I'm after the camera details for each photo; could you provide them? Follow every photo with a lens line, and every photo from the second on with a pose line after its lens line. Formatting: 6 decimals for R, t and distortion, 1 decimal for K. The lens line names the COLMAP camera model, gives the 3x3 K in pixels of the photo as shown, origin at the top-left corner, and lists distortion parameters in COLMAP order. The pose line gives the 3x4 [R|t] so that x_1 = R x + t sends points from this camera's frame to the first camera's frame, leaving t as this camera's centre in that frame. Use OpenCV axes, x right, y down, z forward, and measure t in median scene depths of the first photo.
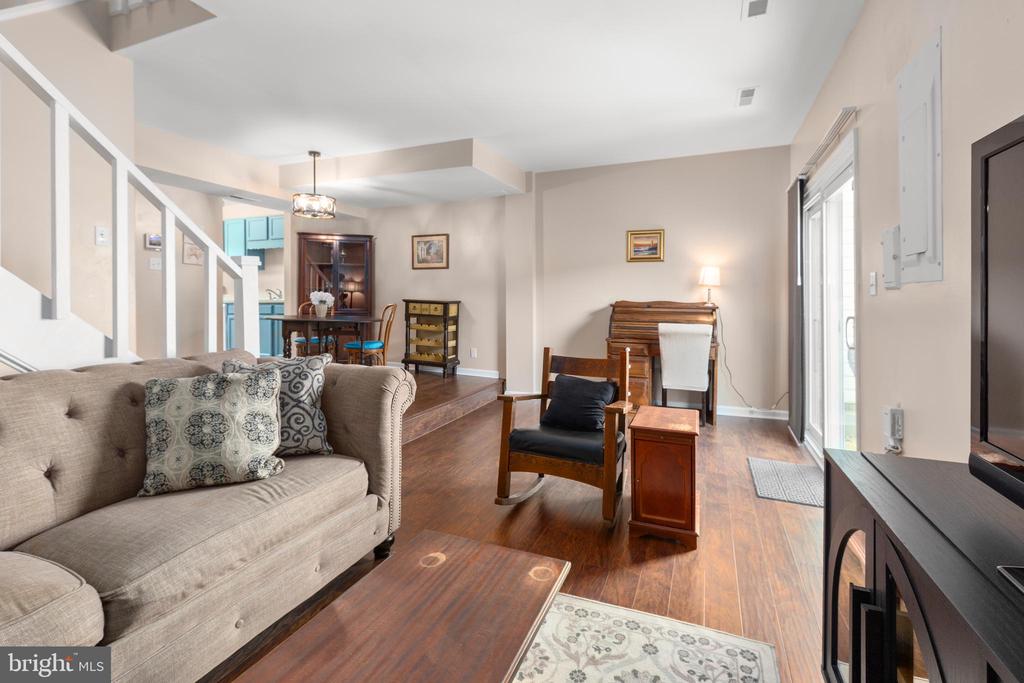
lens RADIAL K [[463.0, 0, 501.4], [0, 463.0, 299.2], [0, 0, 1]] dist [0.000710, -0.001568]
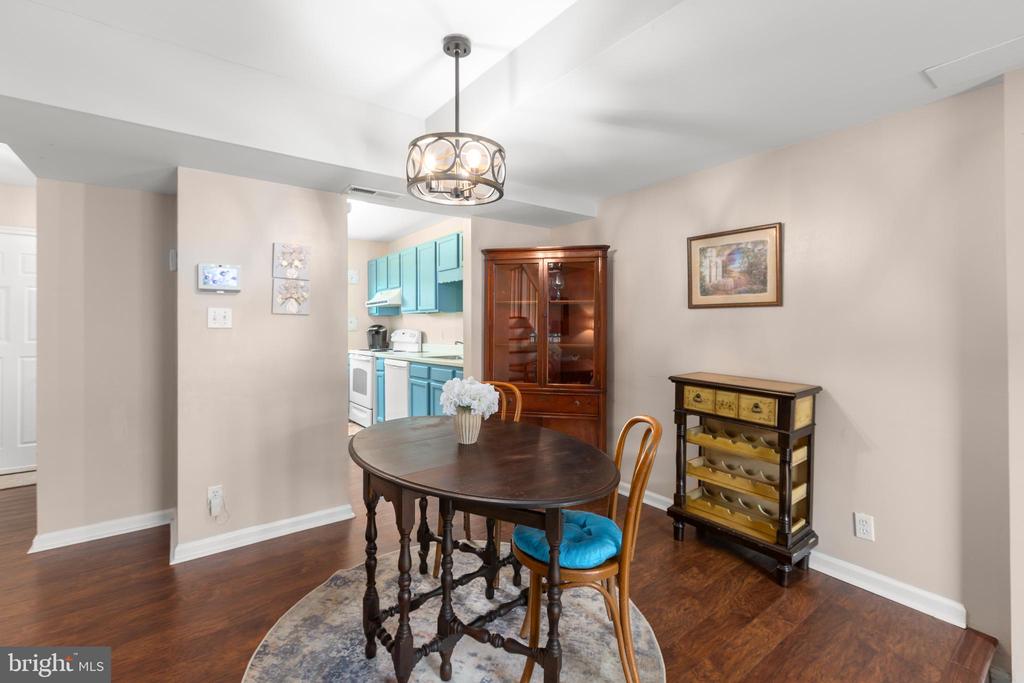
lens RADIAL K [[463.0, 0, 508.5], [0, 463.0, 322.7], [0, 0, 1]] dist [0.000710, -0.001568]
pose [[0.867656, -0.005016, -0.497140, -0.128844], [0.000488, 0.999957, -0.009237, -0.050445], [0.497165, 0.007772, 0.867621, 0.547243]]
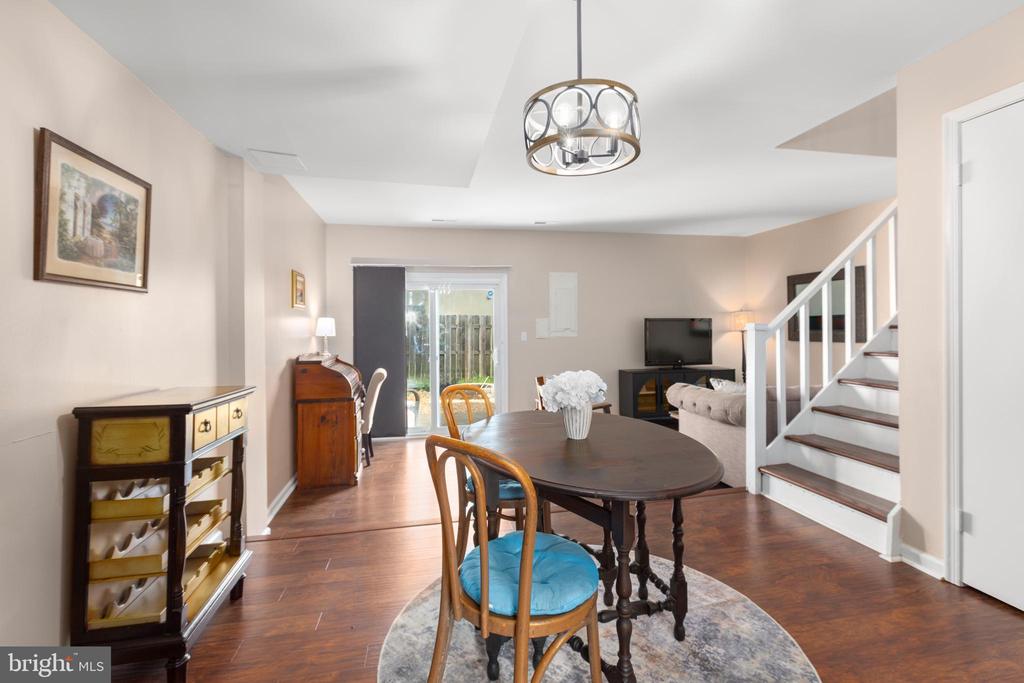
lens RADIAL K [[463.0, 0, 503.5], [0, 463.0, 326.6], [0, 0, 1]] dist [0.000710, -0.001568]
pose [[-0.563004, -0.000868, 0.826454, -0.547126], [0.011168, 0.999900, 0.008659, -0.046024], [-0.826379, 0.014105, -0.562938, 1.034174]]
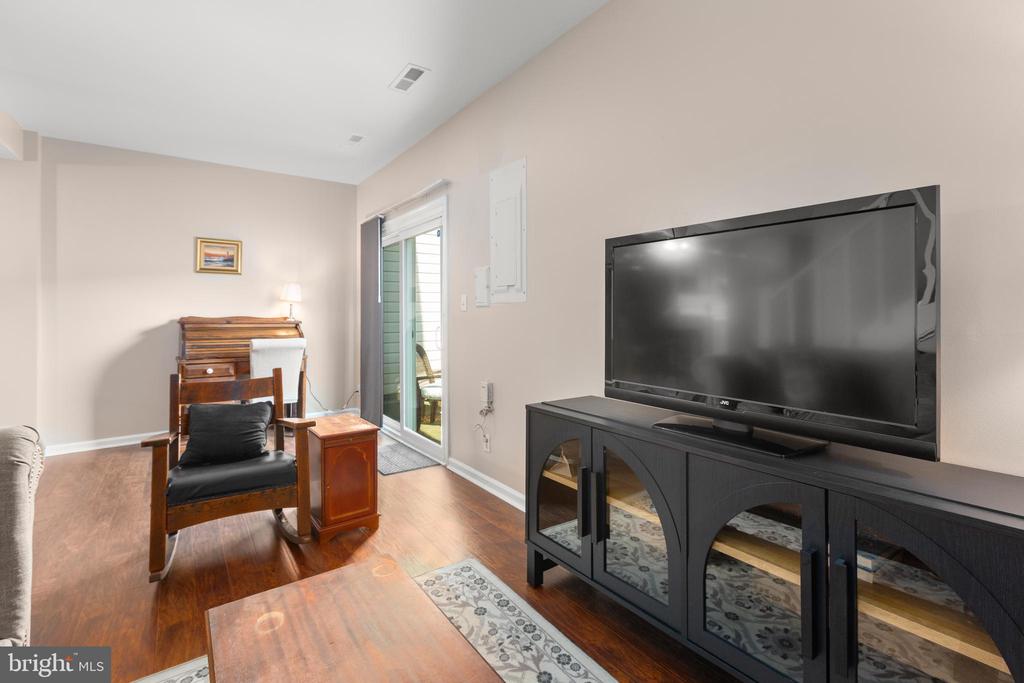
lens RADIAL K [[463.0, 0, 500.9], [0, 463.0, 305.1], [0, 0, 1]] dist [0.000710, -0.001568]
pose [[0.529853, 0.013035, 0.847989, -0.156637], [0.004291, 0.999828, -0.018051, -0.000020], [-0.848078, 0.013203, 0.529706, 0.042262]]
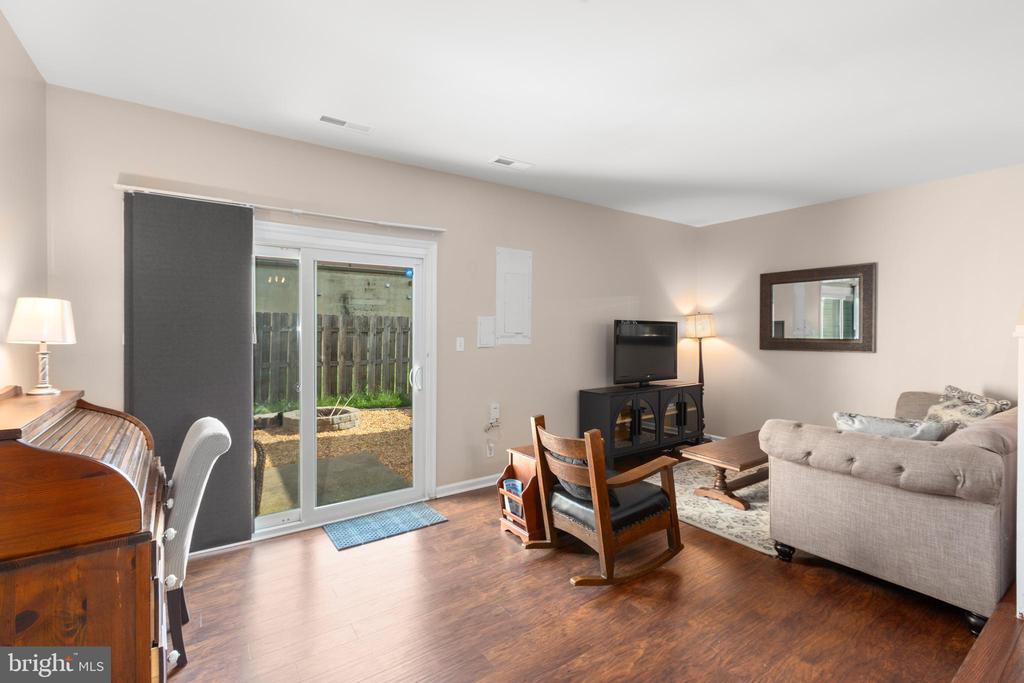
lens RADIAL K [[463.0, 0, 509.5], [0, 463.0, 335.2], [0, 0, 1]] dist [0.000710, -0.001568]
pose [[-0.846863, -0.010484, 0.531708, -0.107824], [-0.002815, 0.999880, 0.015231, -0.037722], [-0.531804, 0.011401, -0.846791, 0.924775]]
